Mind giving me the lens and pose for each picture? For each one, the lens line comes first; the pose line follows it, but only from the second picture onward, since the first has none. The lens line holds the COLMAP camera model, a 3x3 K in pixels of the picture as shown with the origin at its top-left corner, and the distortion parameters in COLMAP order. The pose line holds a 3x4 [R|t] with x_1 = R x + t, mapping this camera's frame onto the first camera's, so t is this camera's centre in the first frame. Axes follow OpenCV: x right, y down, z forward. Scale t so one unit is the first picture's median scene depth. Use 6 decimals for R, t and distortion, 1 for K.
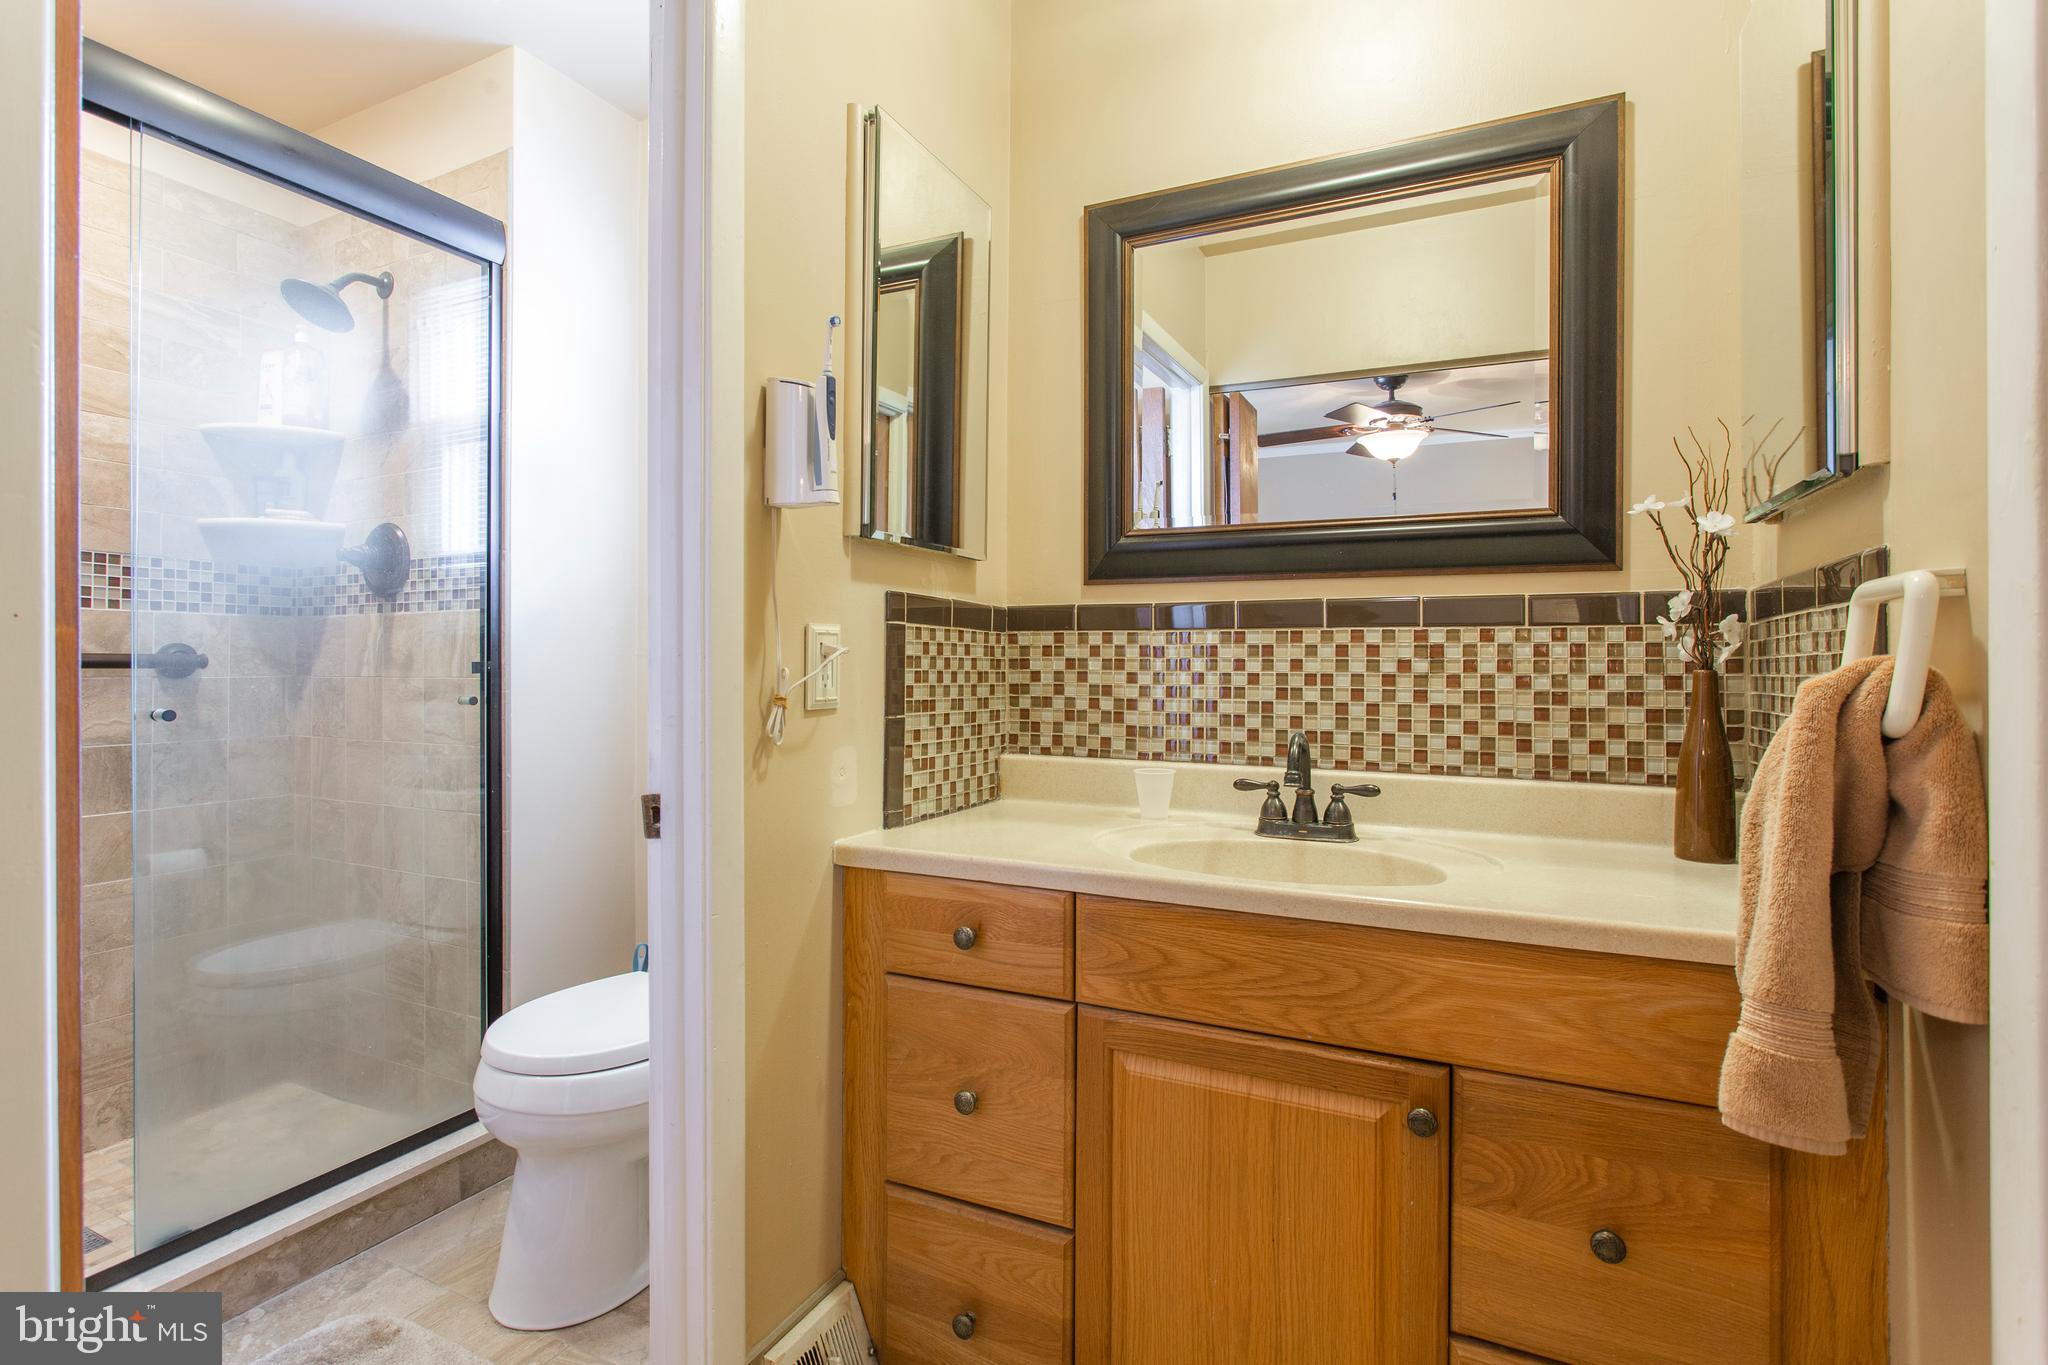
lens RADIAL K [[1000.7, 0, 984.7], [0, 1000.7, 659.0], [0, 0, 1]] dist [-0.013124, 0.004999]
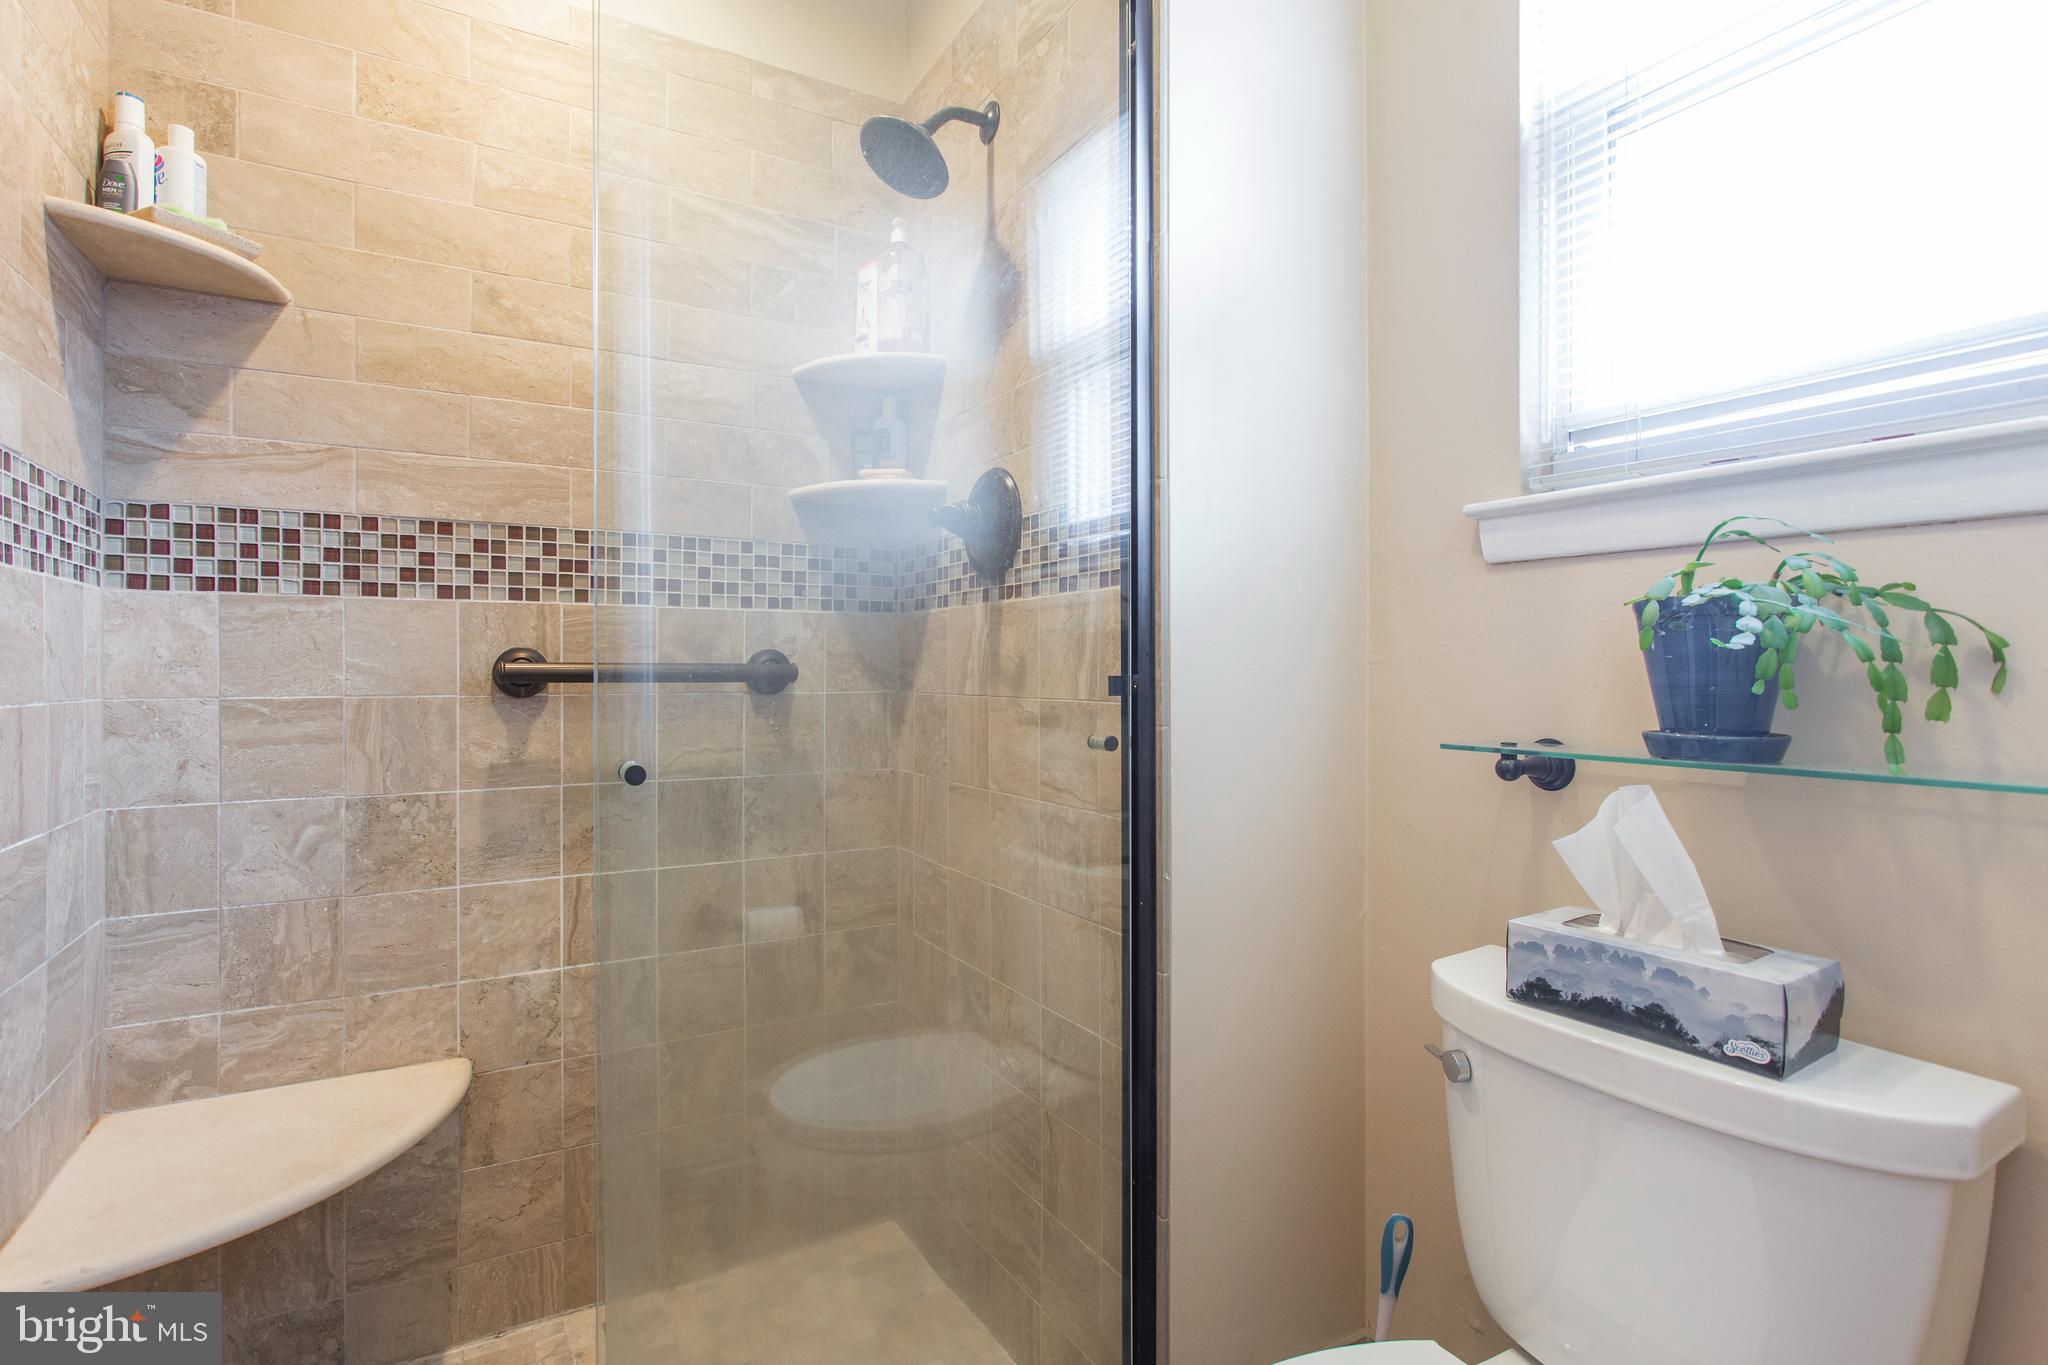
lens RADIAL K [[1000.7, 0, 1022.9], [0, 1000.7, 672.8], [0, 0, 1]] dist [-0.013124, 0.004999]
pose [[0.849970, 0.001432, -0.526828, -0.222598], [0.003191, 0.999964, 0.007866, -0.003111], [0.526821, -0.008367, 0.849935, 0.427263]]
